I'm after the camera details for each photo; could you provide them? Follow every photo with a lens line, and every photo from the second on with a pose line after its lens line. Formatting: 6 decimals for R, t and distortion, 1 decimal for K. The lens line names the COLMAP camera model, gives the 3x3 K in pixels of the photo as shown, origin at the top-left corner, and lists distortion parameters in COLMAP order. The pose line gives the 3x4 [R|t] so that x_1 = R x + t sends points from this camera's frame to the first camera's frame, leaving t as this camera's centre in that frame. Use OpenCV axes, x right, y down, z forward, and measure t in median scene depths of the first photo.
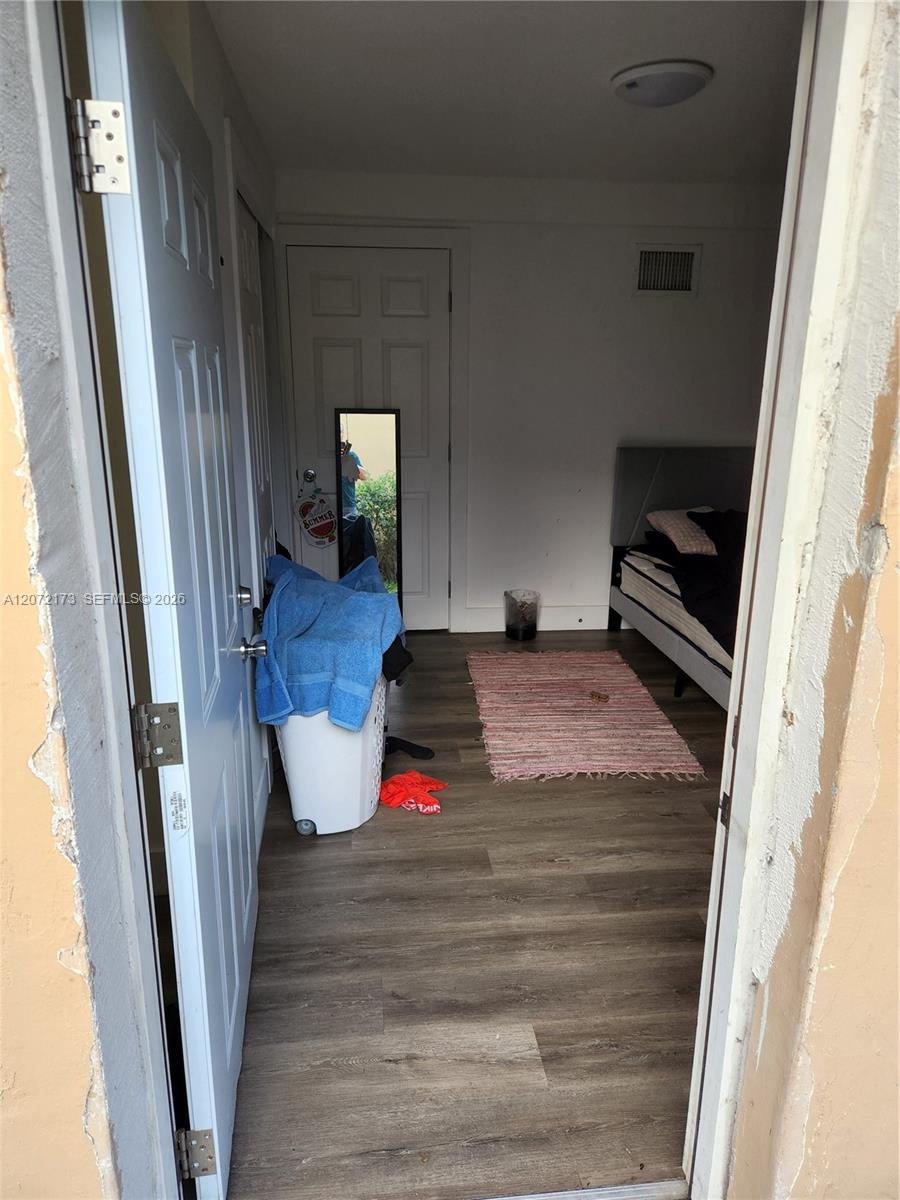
lens RADIAL K [[820.4, 0, 451.4], [0, 820.4, 603.2], [0, 0, 1]] dist [0.043384, -0.014044]
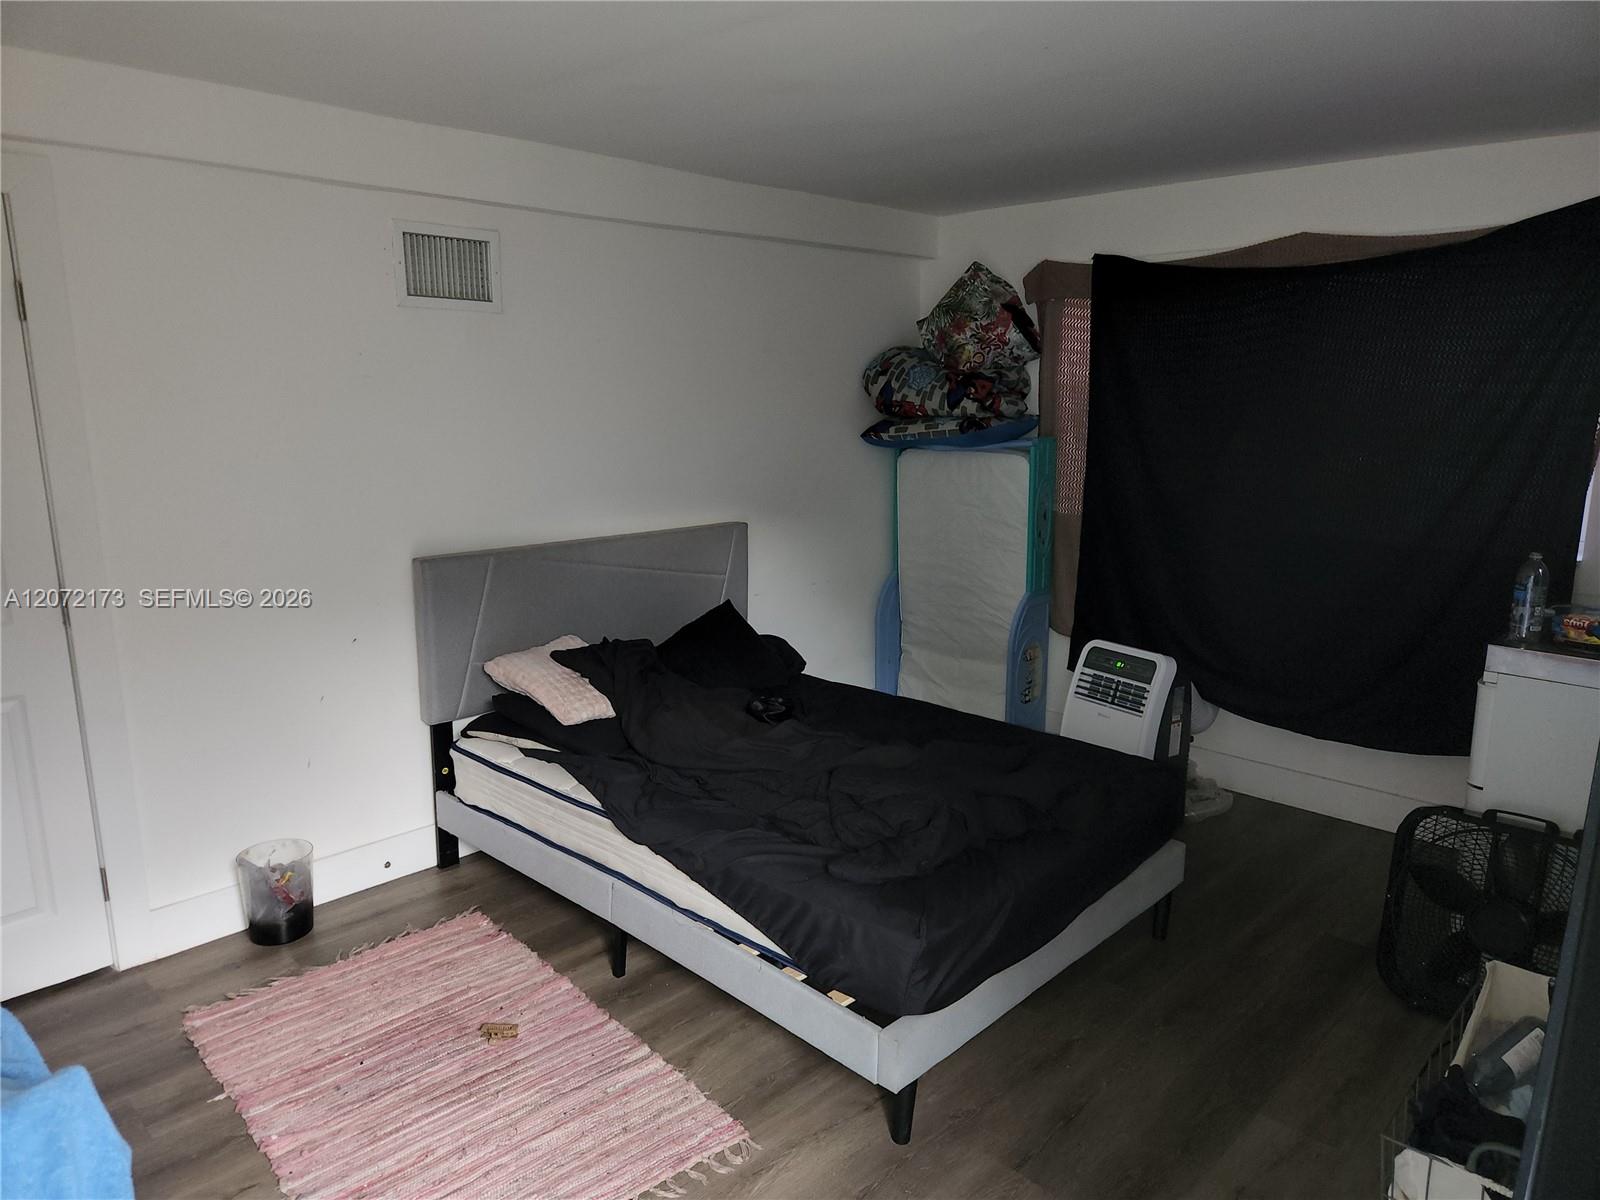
lens RADIAL K [[1093.8, 0, 801.5], [0, 1093.8, 597.0], [0, 0, 1]] dist [0.043384, -0.014044]
pose [[0.779115, -0.127608, 0.613755, -0.066091], [0.173799, 0.984653, -0.015903, -0.106835], [-0.602306, 0.119060, 0.789336, 0.239169]]
